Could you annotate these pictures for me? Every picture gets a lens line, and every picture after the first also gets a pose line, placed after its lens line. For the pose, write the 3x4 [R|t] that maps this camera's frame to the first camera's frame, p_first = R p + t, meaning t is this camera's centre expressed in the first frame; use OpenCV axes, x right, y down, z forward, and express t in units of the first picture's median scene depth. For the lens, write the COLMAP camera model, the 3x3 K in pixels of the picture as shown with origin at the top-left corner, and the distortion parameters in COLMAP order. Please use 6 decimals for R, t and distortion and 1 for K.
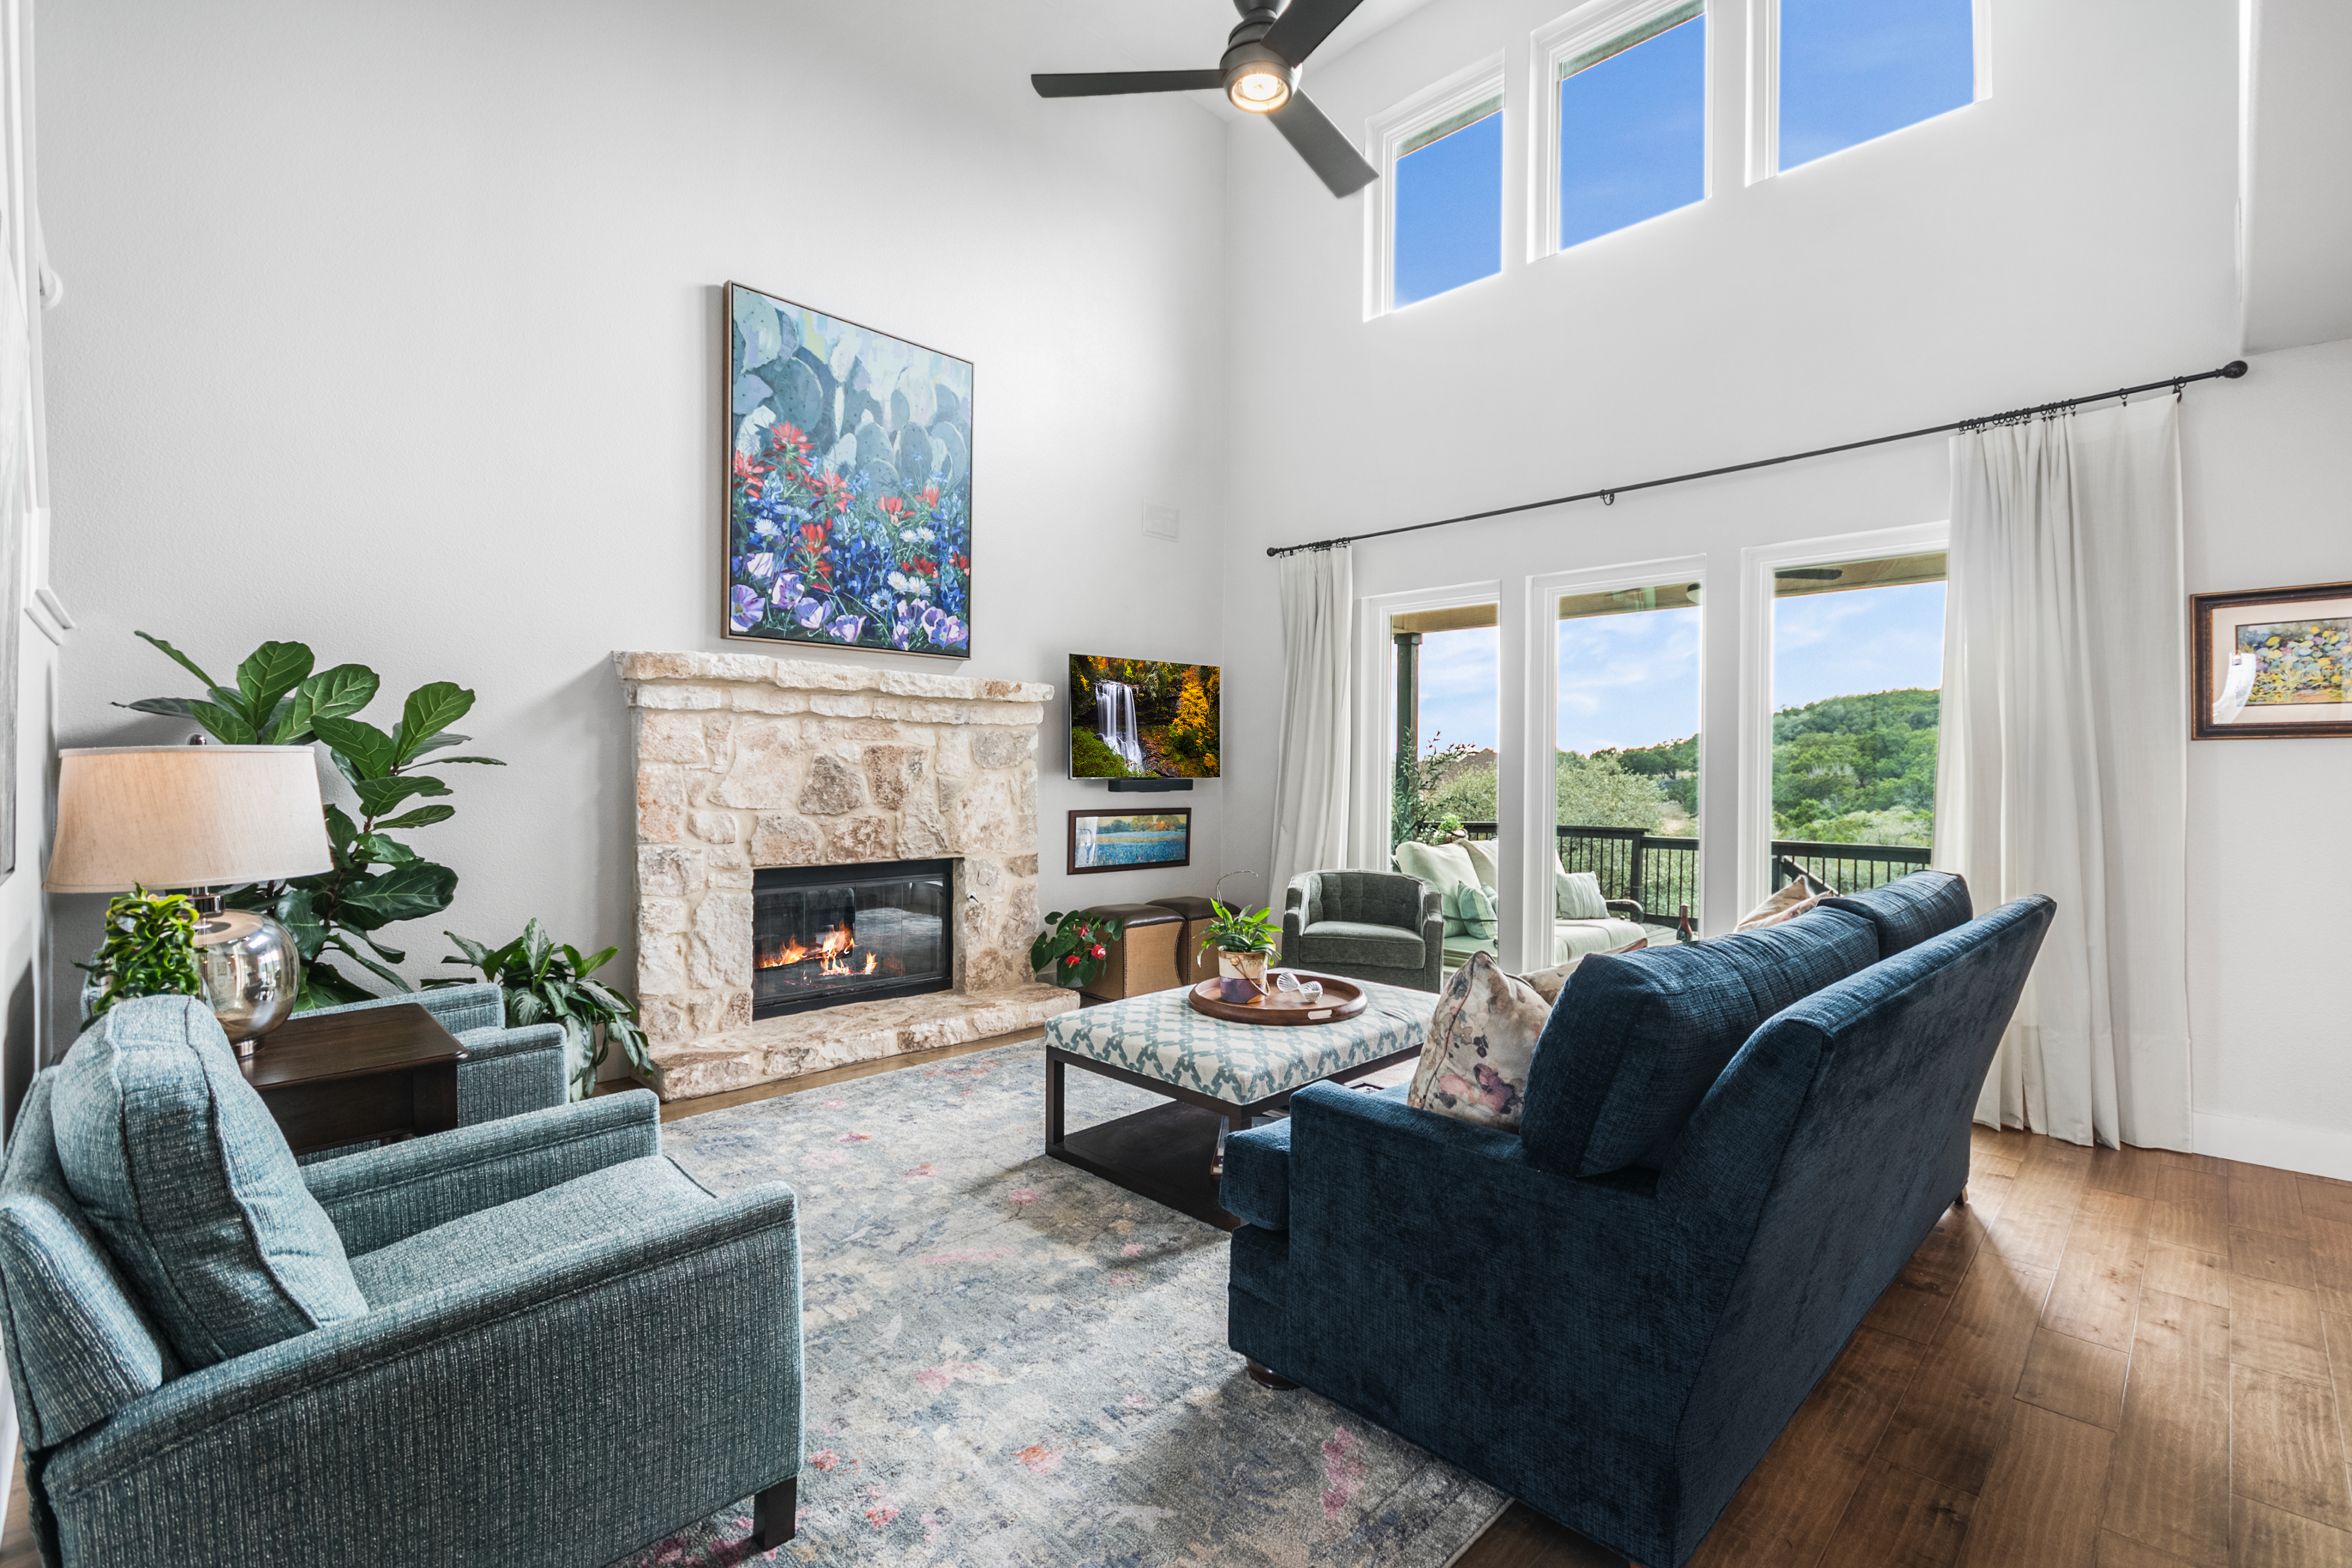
lens RADIAL K [[1033.5, 0, 1184.8], [0, 1033.5, 767.6], [0, 0, 1]] dist [0.012240, -0.011169]
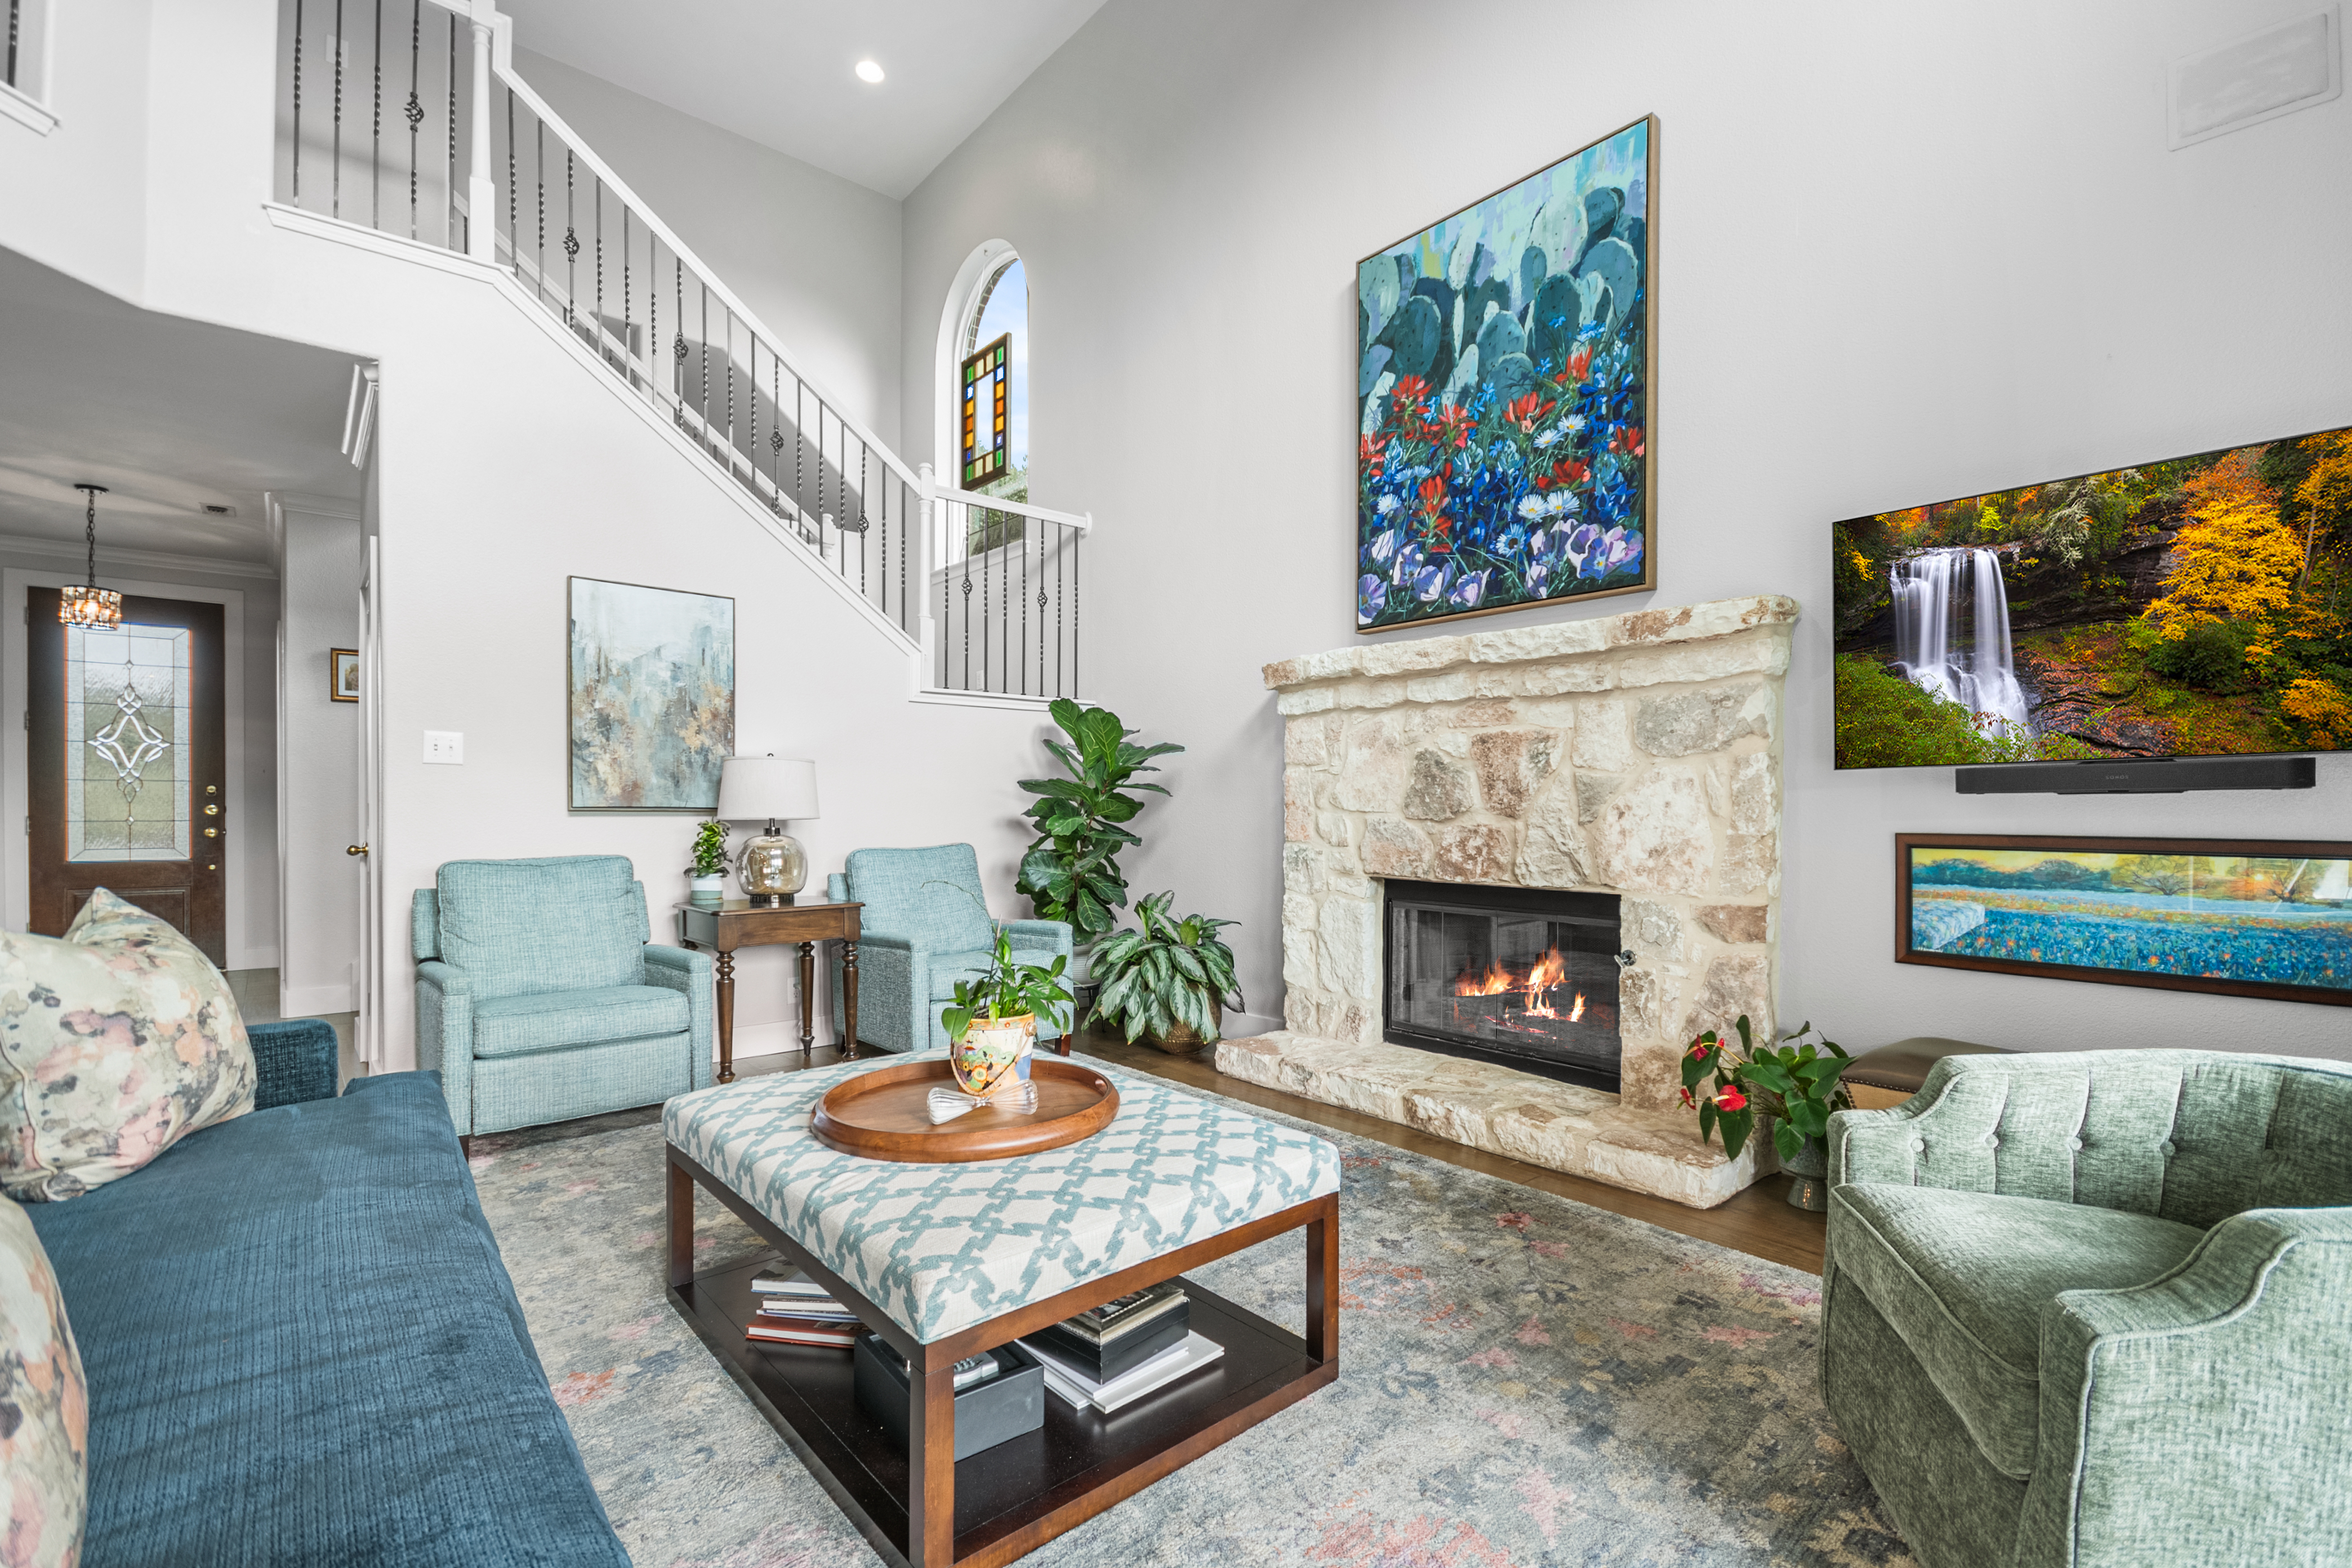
lens RADIAL K [[1033.5, 0, 1236.2], [0, 1033.5, 817.7], [0, 0, 1]] dist [0.012240, -0.011169]
pose [[-0.037945, -0.001362, -0.999279, 0.483319], [-0.003225, 0.999994, -0.001241, 0.043475], [0.999275, 0.003176, -0.037949, 0.854412]]
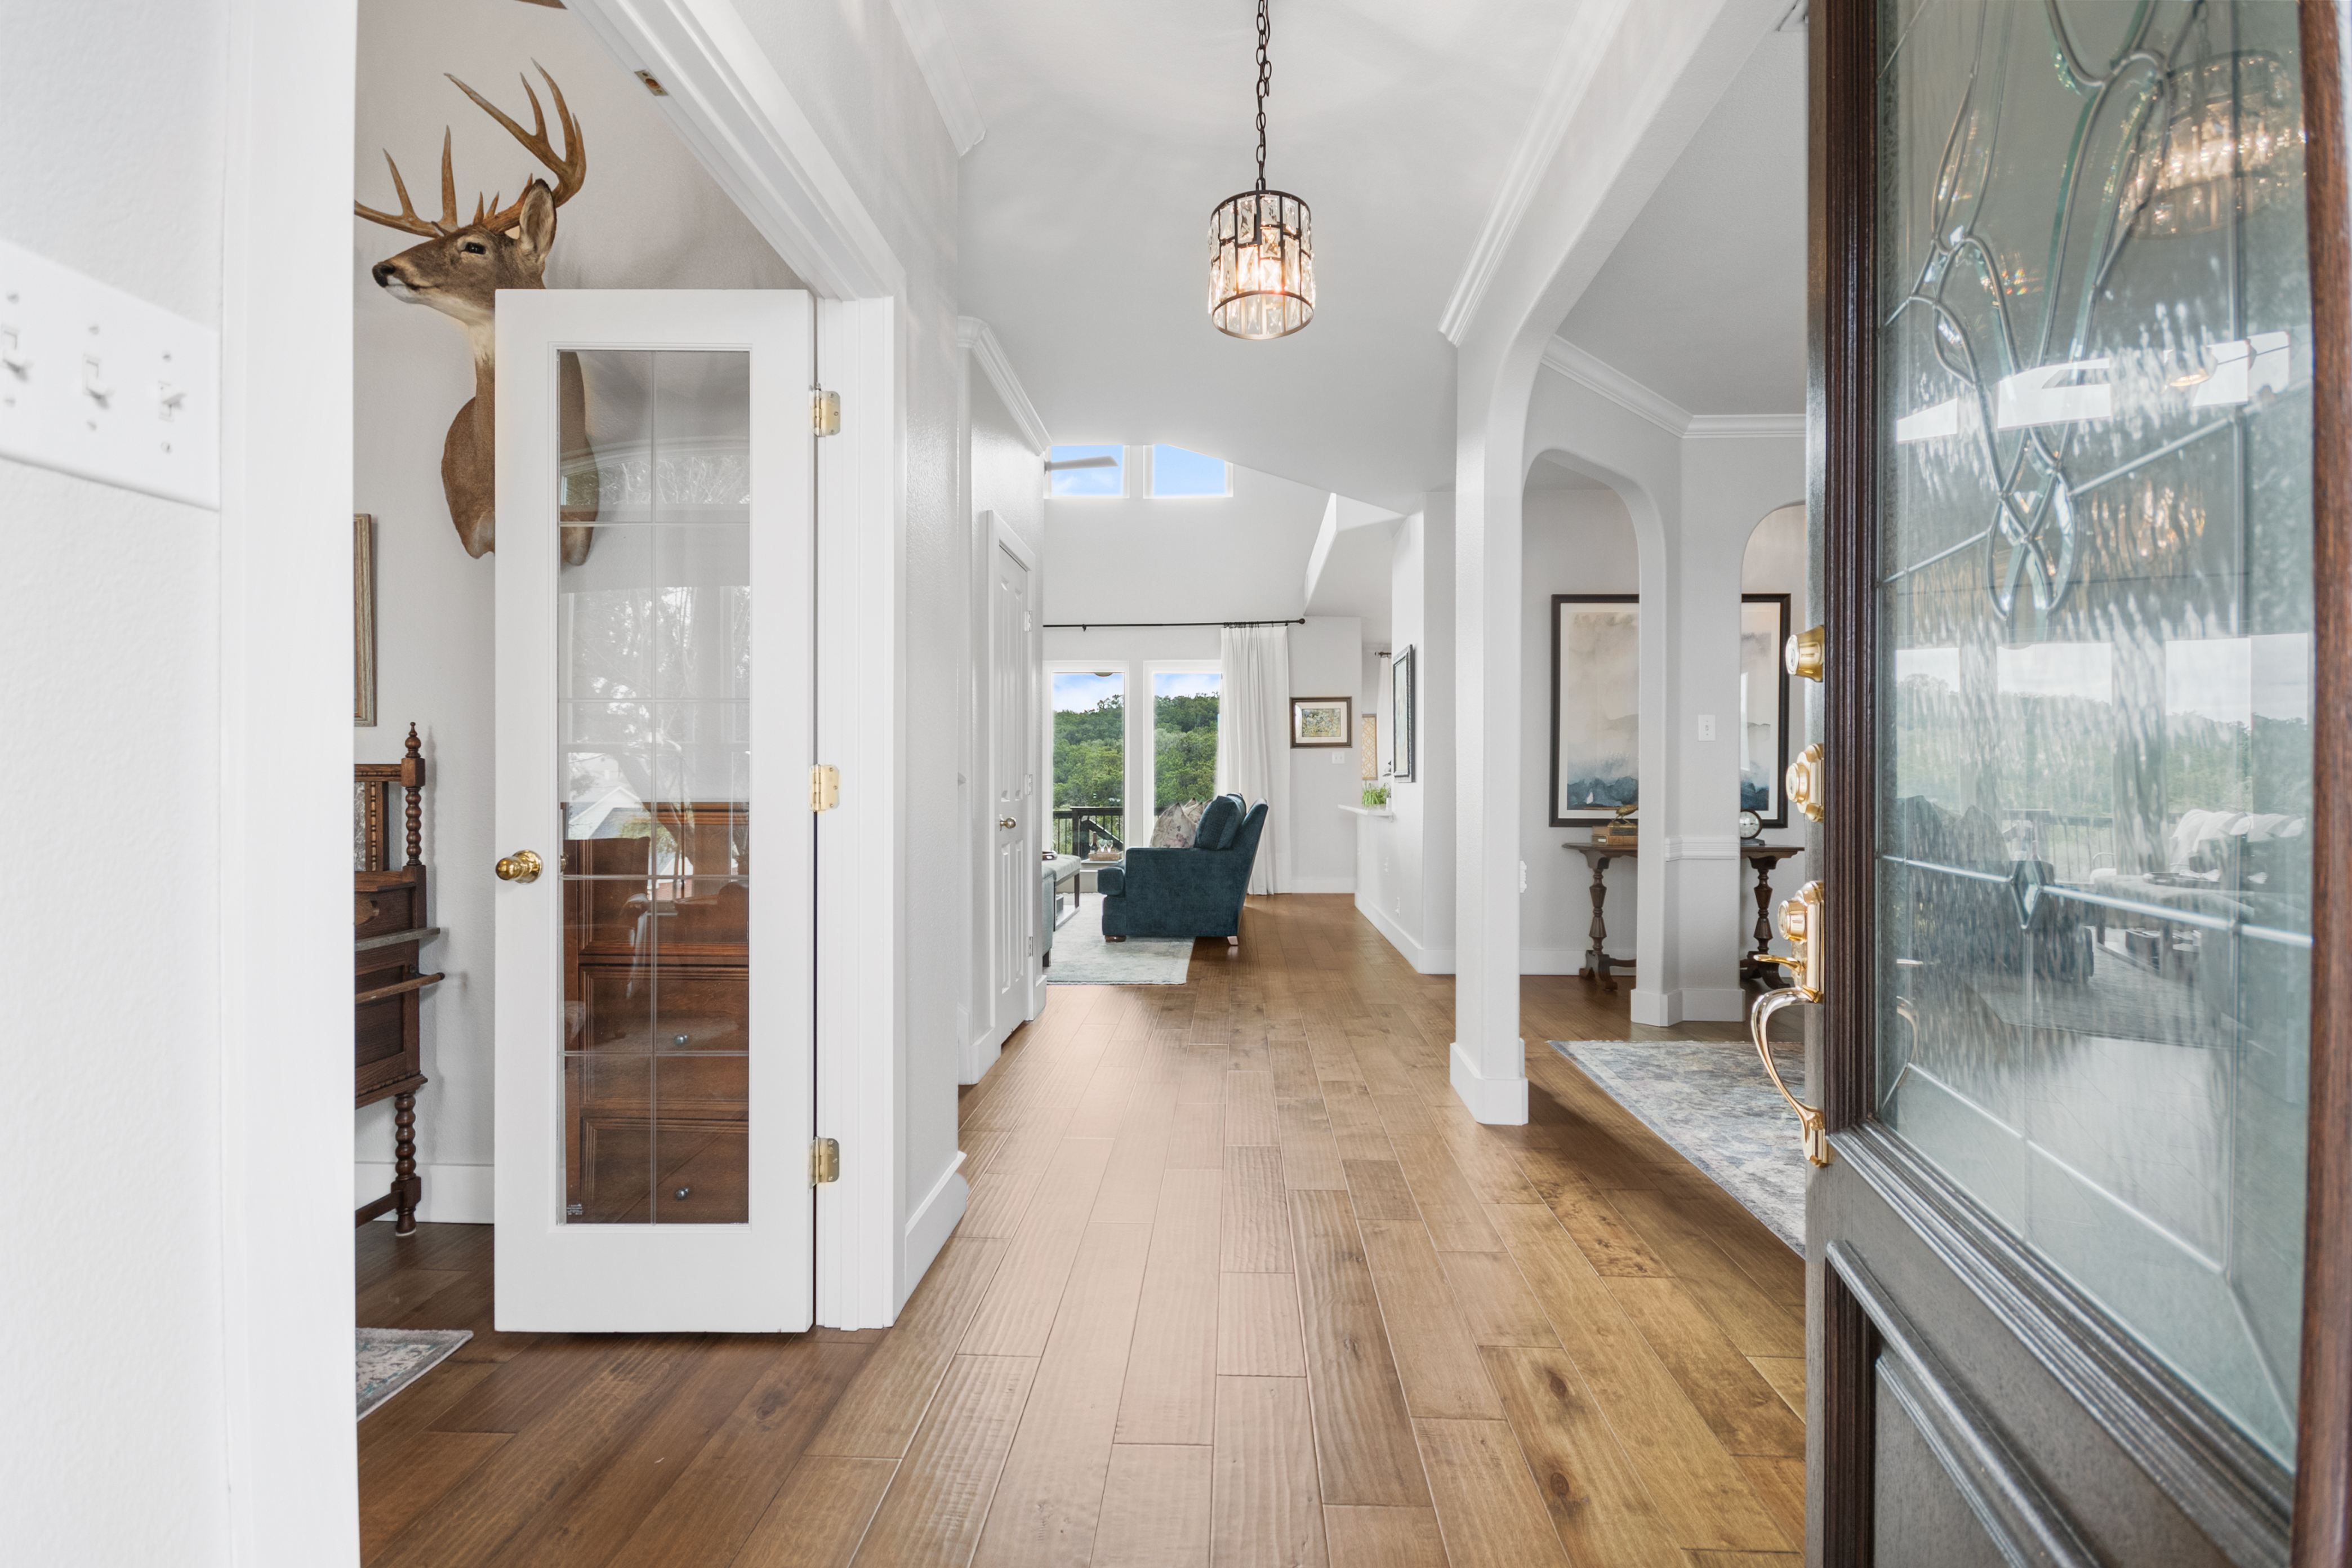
lens RADIAL K [[1033.5, 0, 1193.7], [0, 1033.5, 786.7], [0, 0, 1]] dist [0.012240, -0.011169]
pose [[0.737323, -0.011955, 0.675434, -0.830713], [0.006161, 0.999921, 0.010972, 0.032857], [-0.675512, -0.003929, 0.737339, -0.666350]]
